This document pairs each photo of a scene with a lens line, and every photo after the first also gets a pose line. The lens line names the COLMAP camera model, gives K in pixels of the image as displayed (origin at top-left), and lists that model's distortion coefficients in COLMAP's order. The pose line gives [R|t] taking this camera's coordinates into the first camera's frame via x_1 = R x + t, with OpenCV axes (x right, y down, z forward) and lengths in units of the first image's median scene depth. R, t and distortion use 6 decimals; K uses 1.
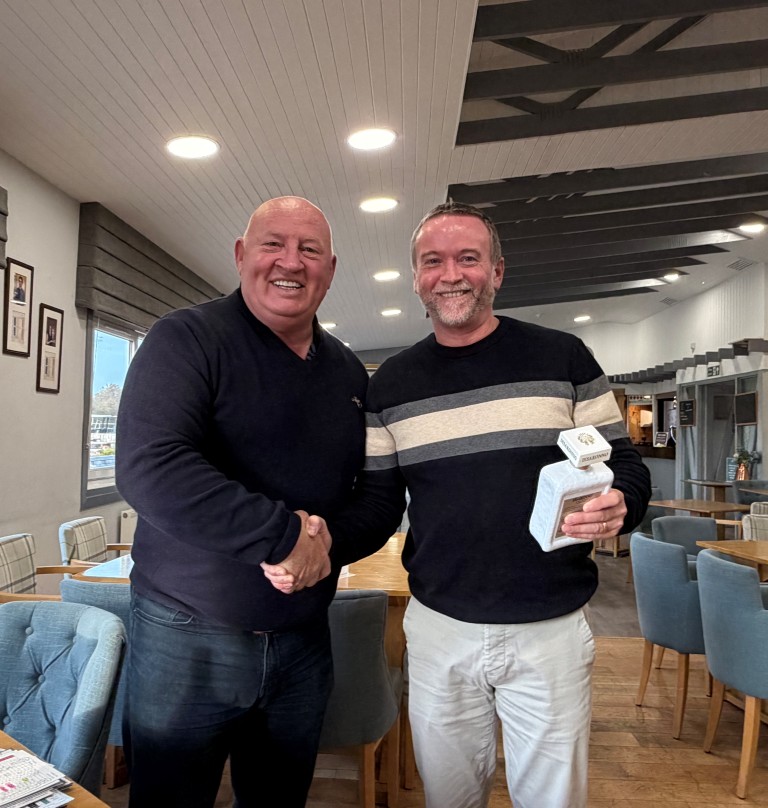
lens RADIAL K [[737.0, 0, 398.0], [0, 737.0, 407.1], [0, 0, 1]] dist [0.005849, 0.000000]
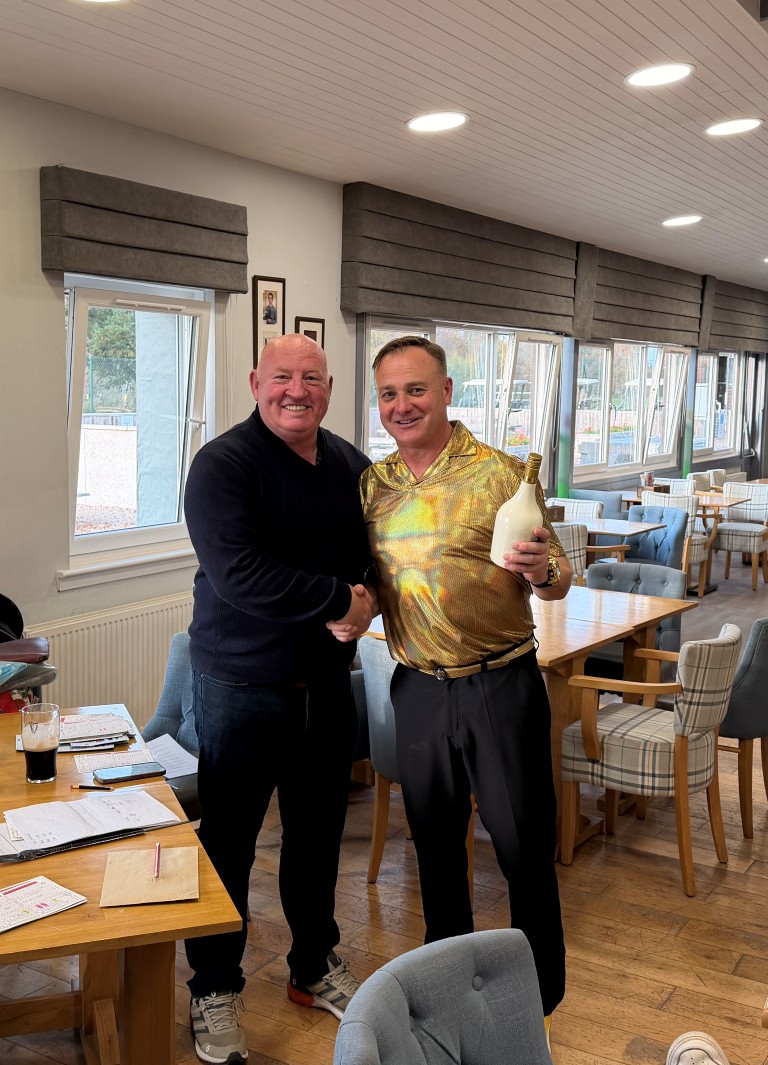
lens RADIAL K [[1199.7, 0, 348.8], [0, 1199.7, 534.6], [0, 0, 1]] dist [0.072314, 0.000000]
pose [[0.857552, 0.053105, -0.511650, 0.161871], [0.022527, 0.989826, 0.140492, -0.038379], [0.513905, -0.132005, 0.847630, -0.121027]]
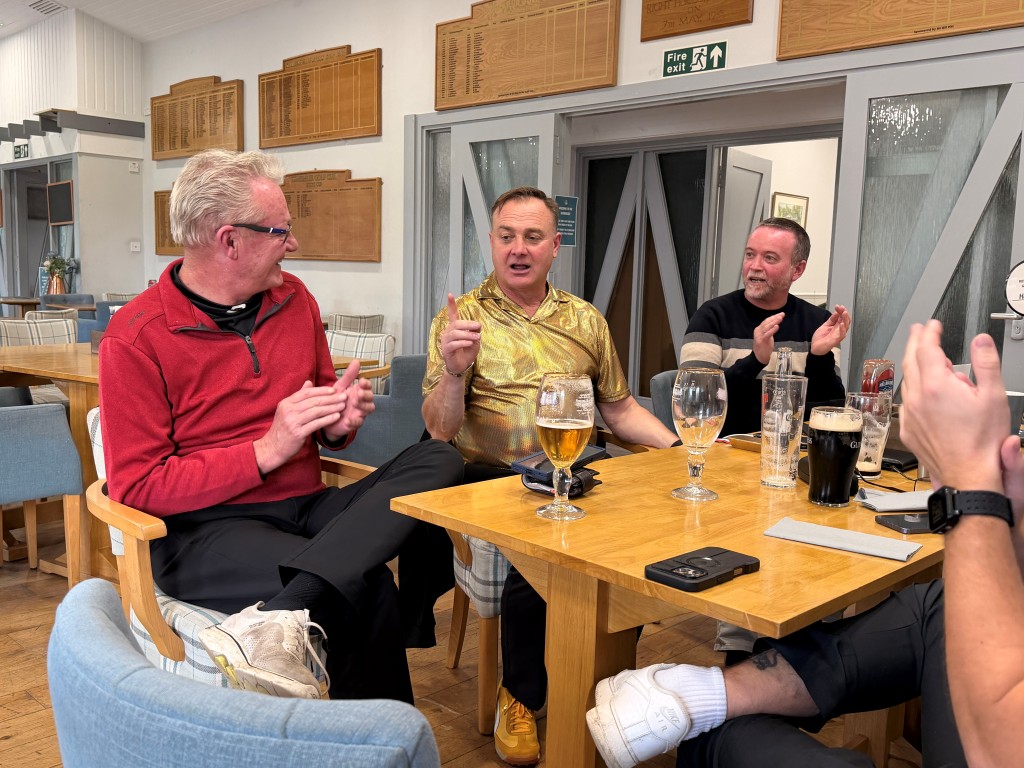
lens RADIAL K [[965.7, 0, 505.0], [0, 965.7, 396.6], [0, 0, 1]] dist [0.023376, 0.000000]
pose [[0.690439, -0.091373, 0.717596, 0.045873], [-0.040266, 0.985598, 0.164240, 0.016672], [-0.722269, -0.142292, 0.676817, -0.056454]]
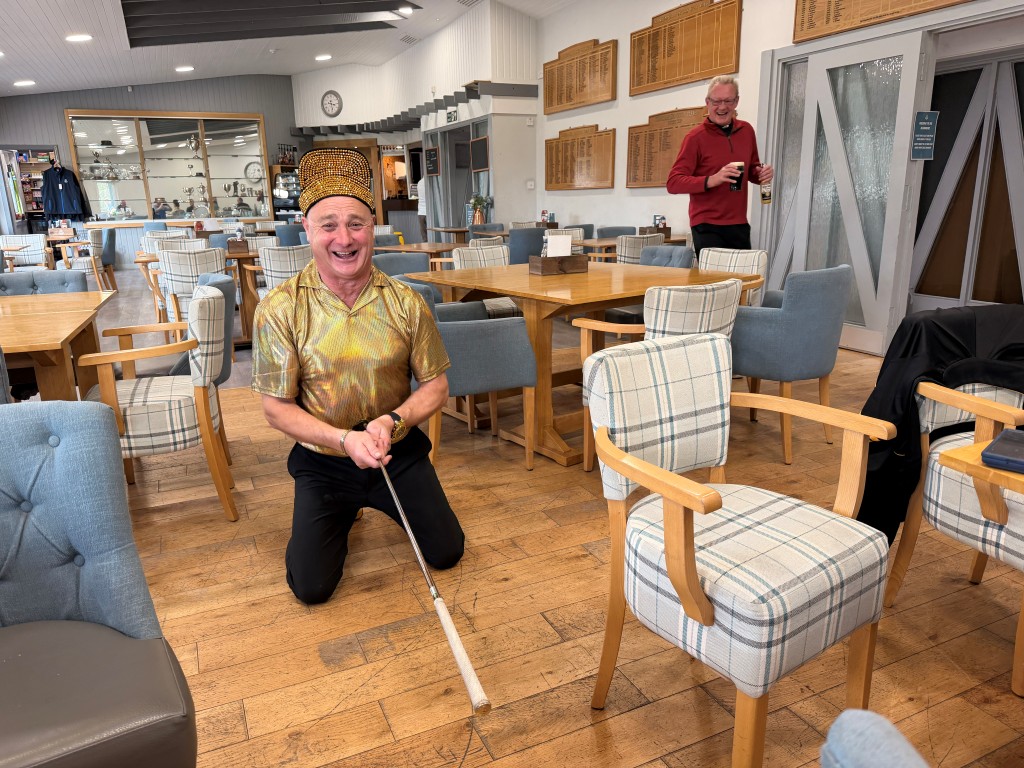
lens RADIAL K [[723.2, 0, 513.1], [0, 723.2, 390.2], [0, 0, 1]] dist [0.065796, -0.084596]
pose [[0.900027, -0.151845, 0.408528, 0.040310], [0.025317, 0.953978, 0.298807, 0.014753], [-0.435099, -0.258591, 0.862450, -0.003281]]
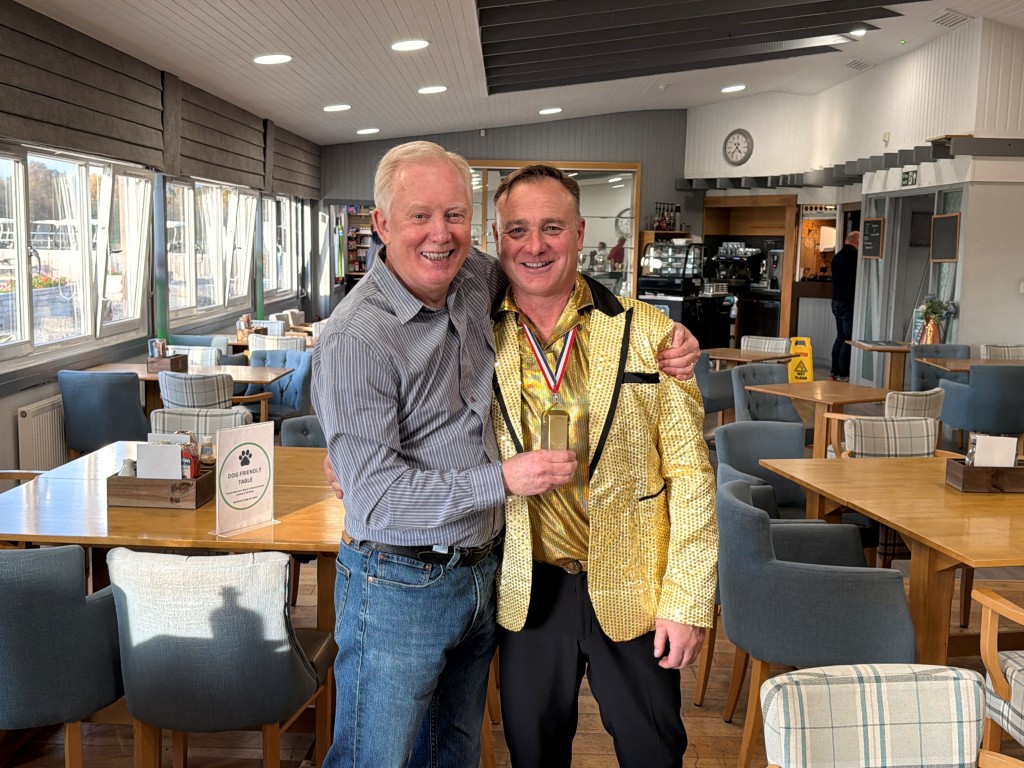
lens RADIAL K [[1121.0, 0, 511.2], [0, 1121.0, 394.8], [0, 0, 1]] dist [0.080131, 0.000000]
pose [[0.999861, -0.004132, 0.016136, 0.052797], [0.001328, 0.985436, 0.170043, -0.035490], [-0.016604, -0.169998, 0.985305, -0.059635]]
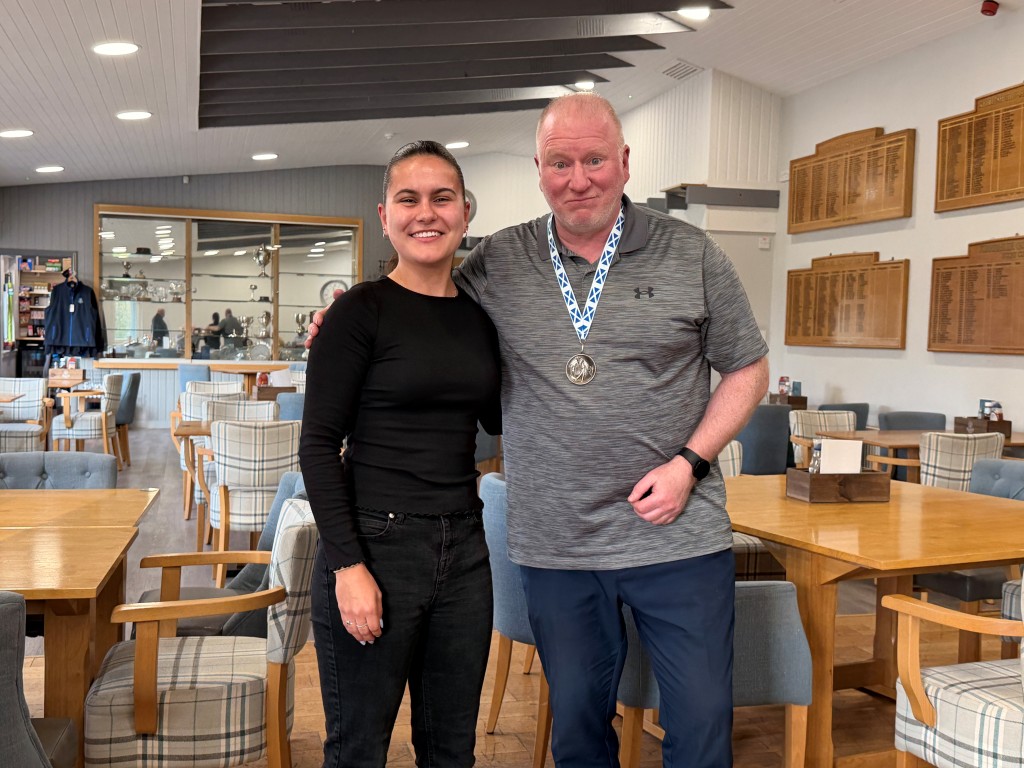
lens RADIAL K [[1157.1, 0, 513.2], [0, 1157.1, 381.6], [0, 0, 1]] dist [0.076931, 0.000000]
pose [[0.960887, -0.012923, 0.276639, 0.024385], [-0.010351, 0.996537, 0.082506, 0.002100], [-0.276747, -0.082142, 0.957426, 0.010089]]
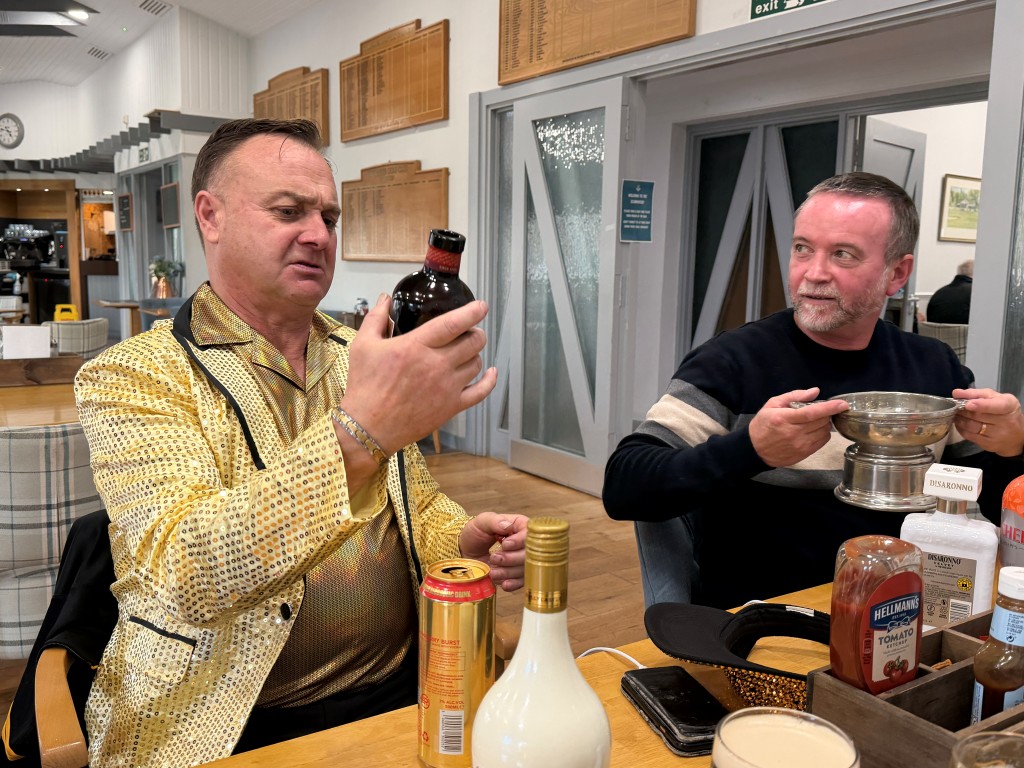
lens RADIAL K [[929.1, 0, 497.1], [0, 929.1, 403.4], [0, 0, 1]] dist [0.039986, -0.072269]
pose [[0.821856, -0.086559, 0.563082, 0.193220], [-0.024852, 0.982002, 0.187230, 0.014423], [-0.569154, -0.167870, 0.804912, -0.011773]]
